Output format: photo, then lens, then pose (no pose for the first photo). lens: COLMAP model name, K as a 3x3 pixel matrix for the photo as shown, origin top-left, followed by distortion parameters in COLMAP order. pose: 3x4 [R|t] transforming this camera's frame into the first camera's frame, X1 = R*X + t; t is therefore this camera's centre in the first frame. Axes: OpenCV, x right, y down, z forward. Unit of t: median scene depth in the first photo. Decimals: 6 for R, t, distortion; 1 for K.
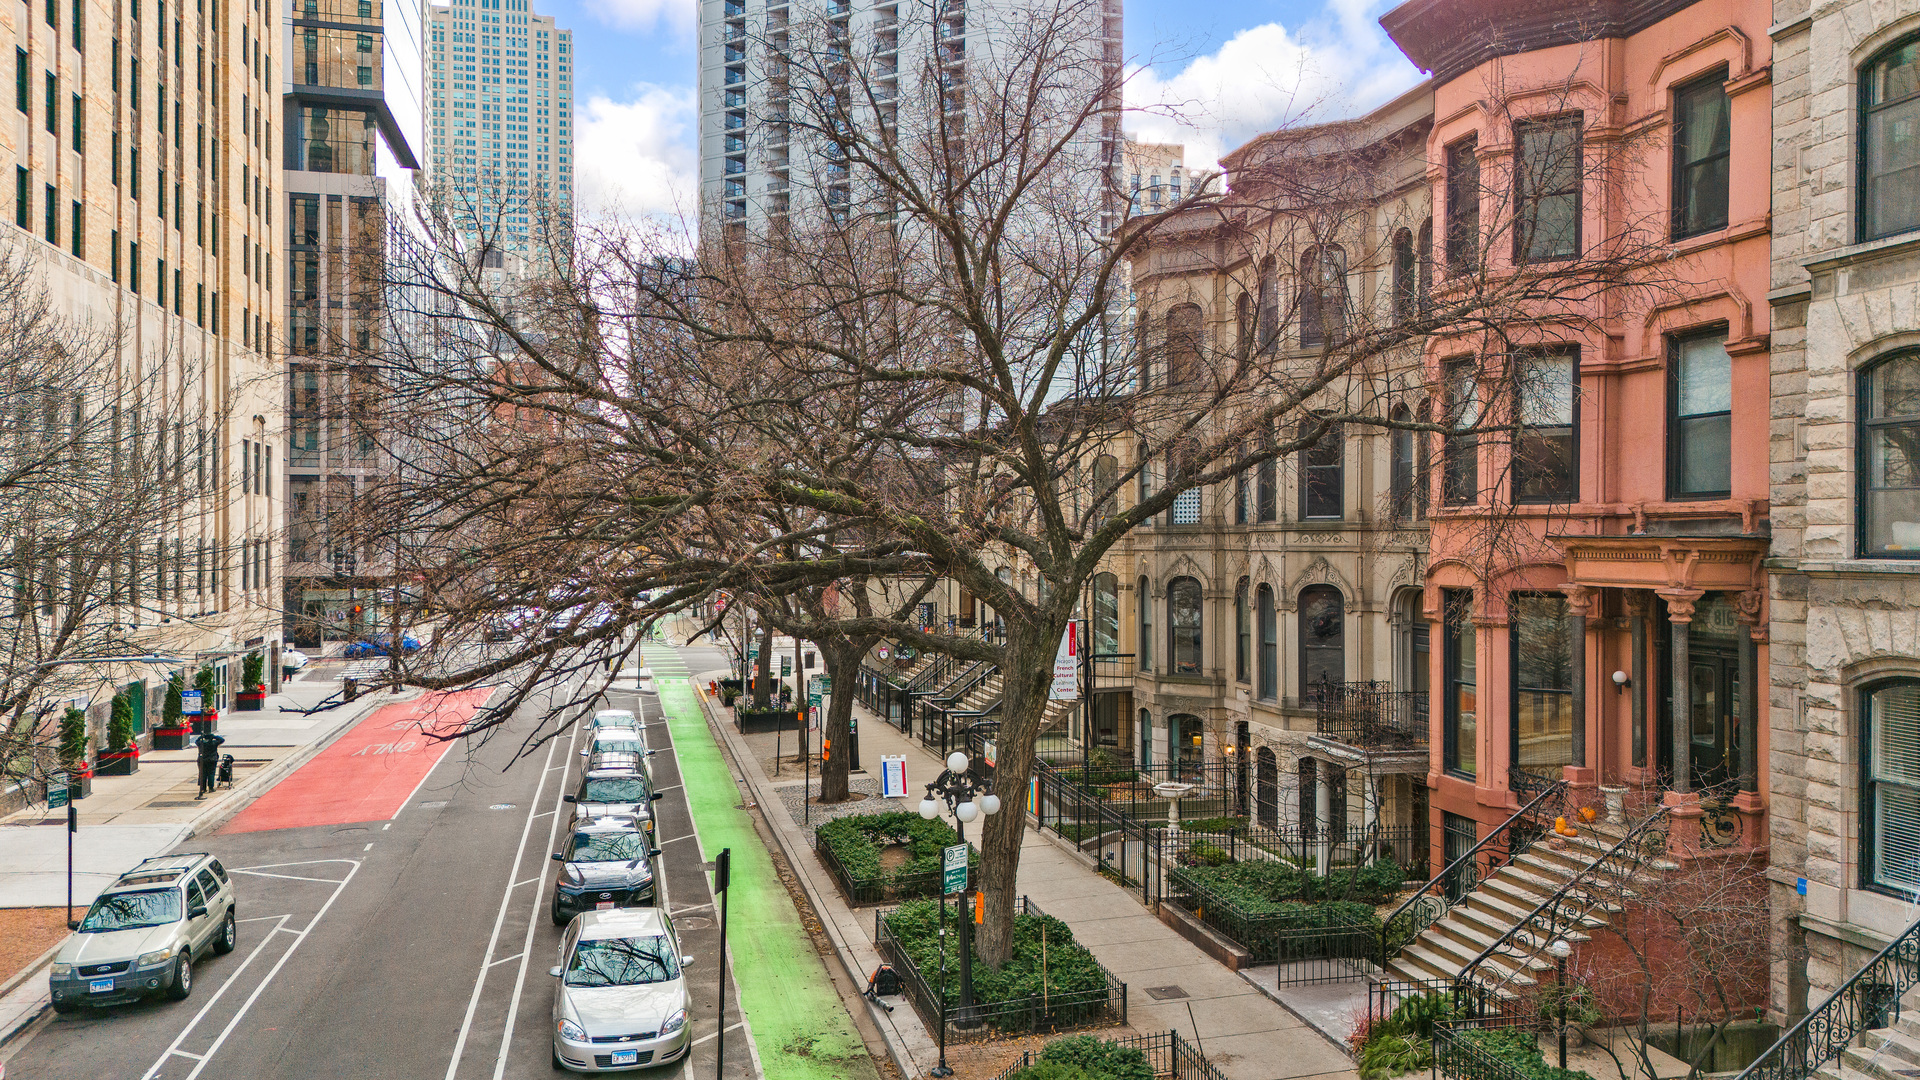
lens RADIAL K [[1425.9, 0, 941.6], [0, 1425.9, 540.0], [0, 0, 1]] dist [0.059761, -0.037320]
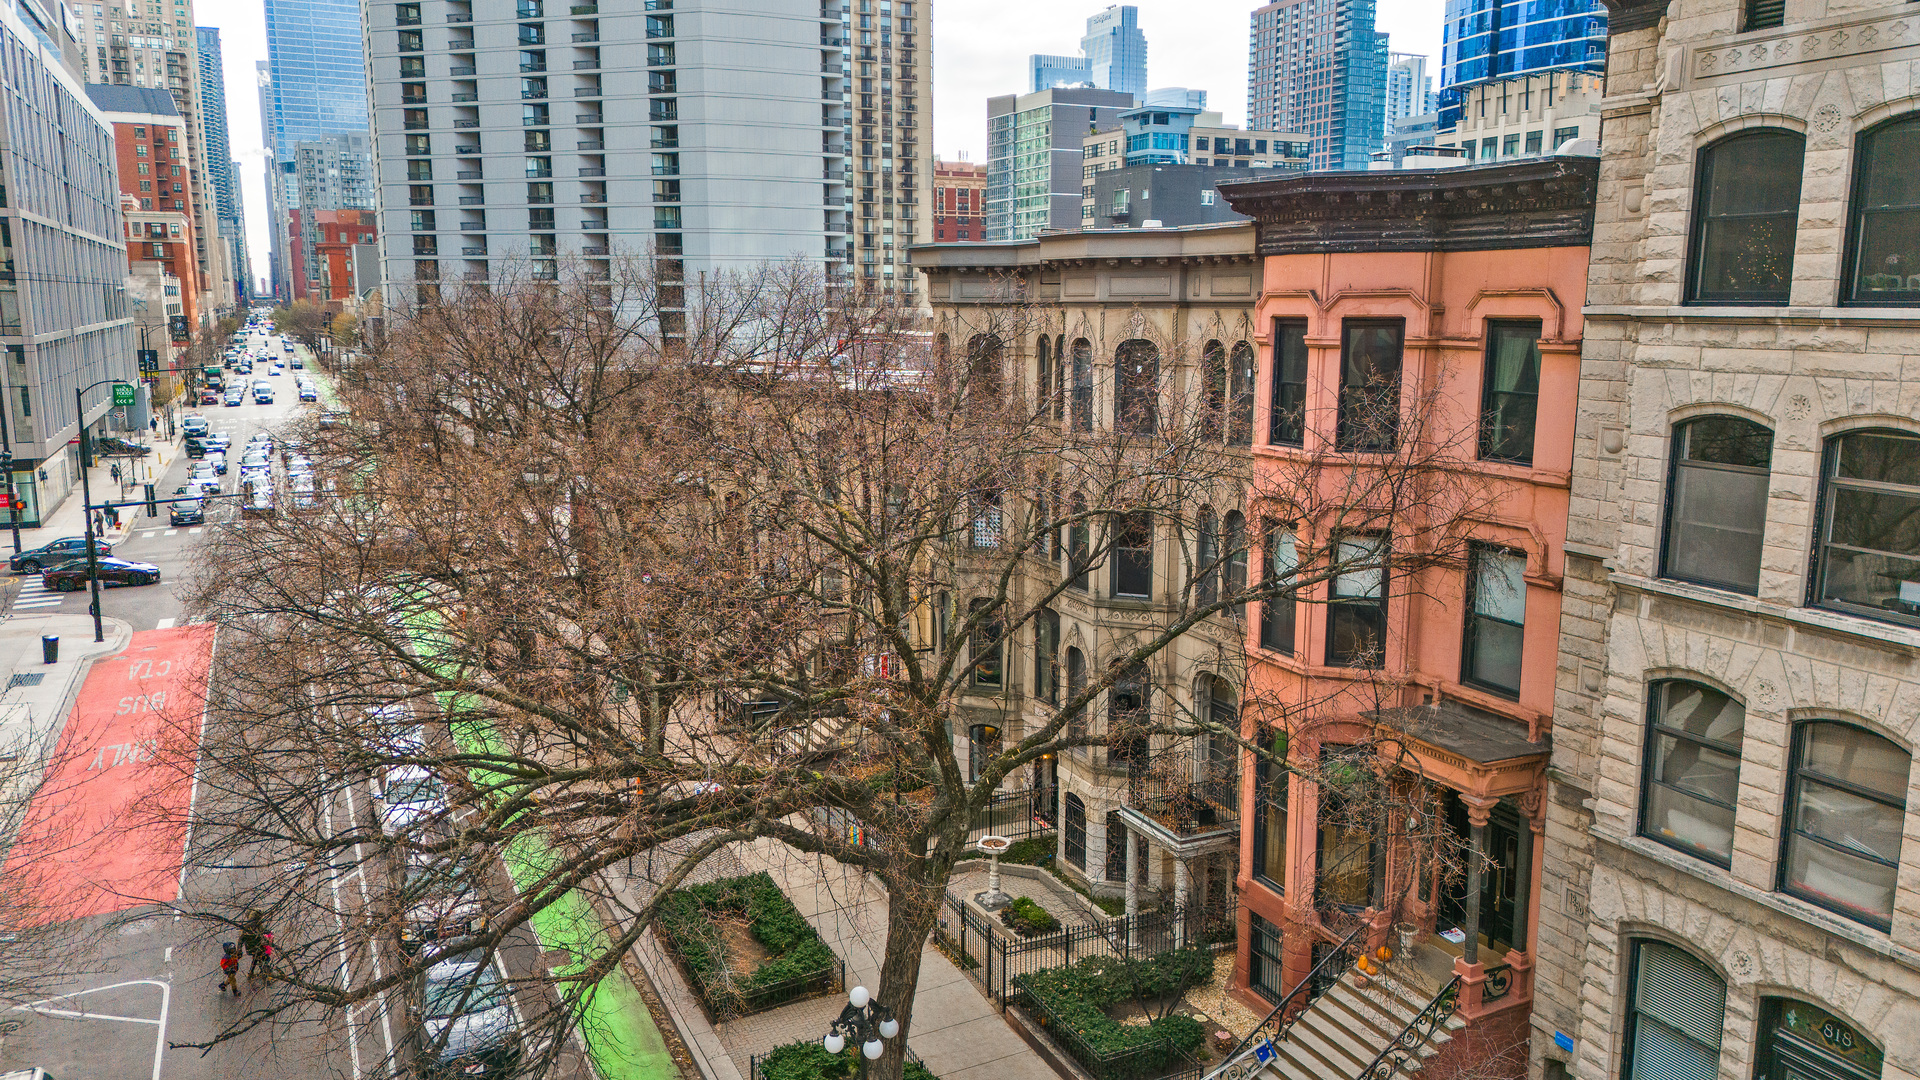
lens RADIAL K [[1425.9, 0, 941.7], [0, 1425.9, 532.2], [0, 0, 1]] dist [0.059761, -0.037320]
pose [[0.977122, -0.040555, 0.208779, -0.128855], [0.002577, 0.983837, 0.179050, -0.350972], [-0.212665, -0.174416, 0.961433, 0.021152]]
